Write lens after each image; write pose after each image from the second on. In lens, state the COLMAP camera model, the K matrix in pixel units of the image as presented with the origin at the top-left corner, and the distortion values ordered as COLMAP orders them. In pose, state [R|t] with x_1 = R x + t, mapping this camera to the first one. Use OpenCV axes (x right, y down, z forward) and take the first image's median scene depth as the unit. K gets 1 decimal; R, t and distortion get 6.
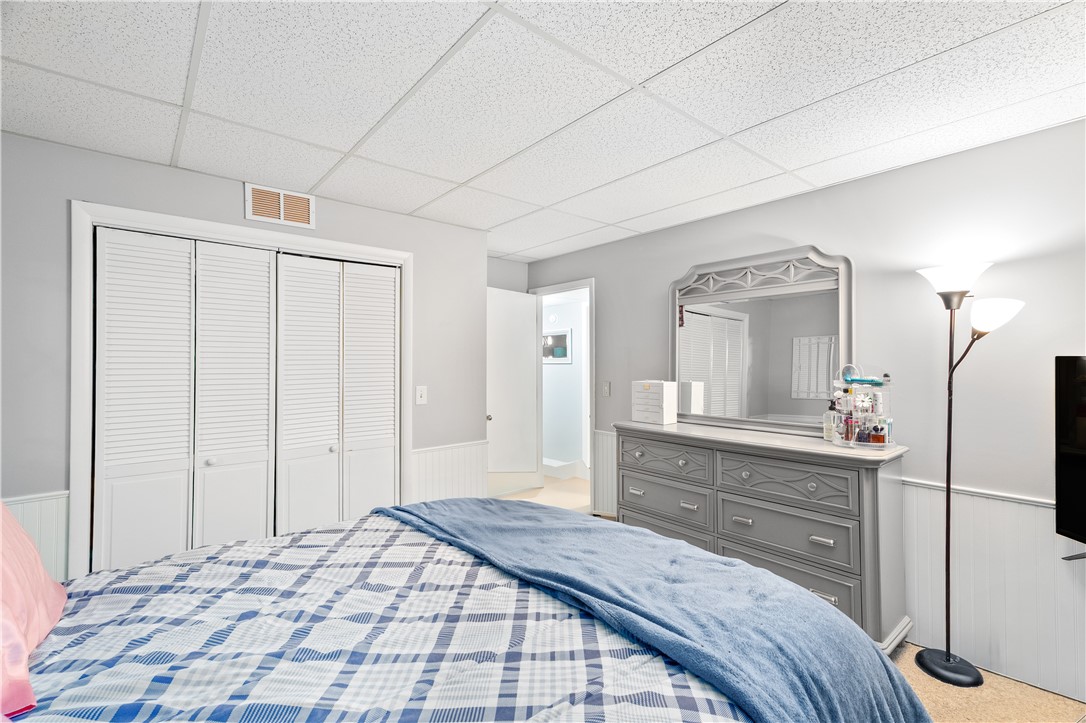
lens RADIAL K [[482.3, 0, 540.4], [0, 482.3, 357.8], [0, 0, 1]] dist [0.022771, 0.000583]
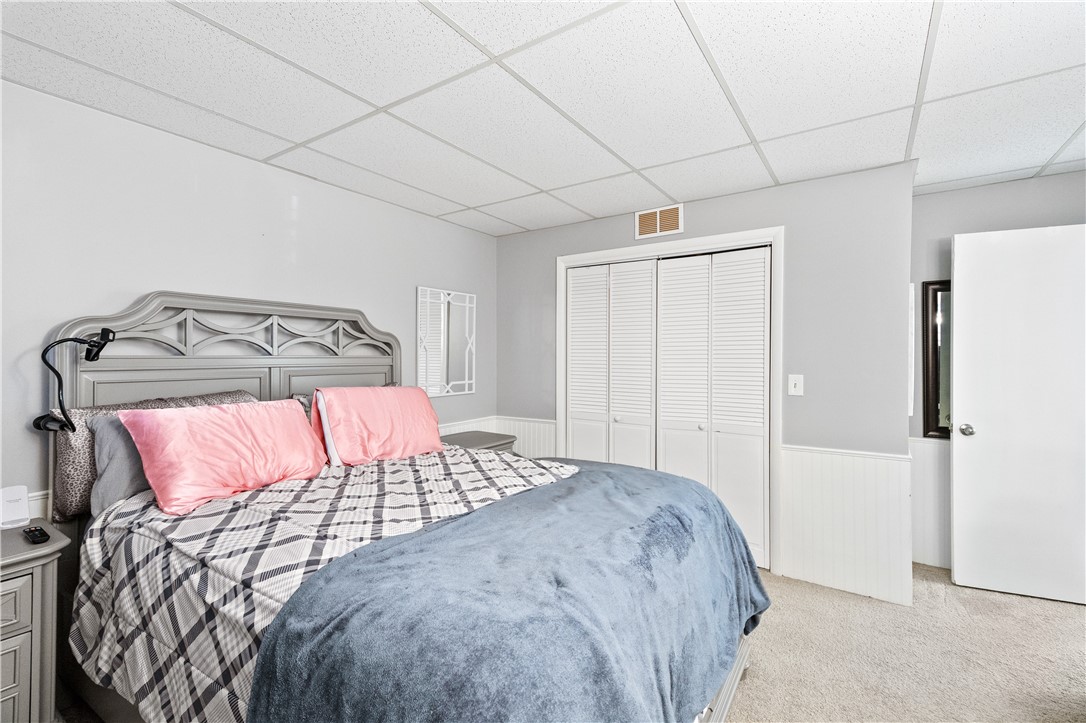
lens RADIAL K [[482.3, 0, 540.4], [0, 482.3, 357.8], [0, 0, 1]] dist [0.022771, 0.000583]
pose [[0.282365, 0.003720, -0.959300, 0.578610], [0.005769, 0.999968, 0.005576, 0.025105], [0.959290, -0.007109, 0.282334, 0.380183]]
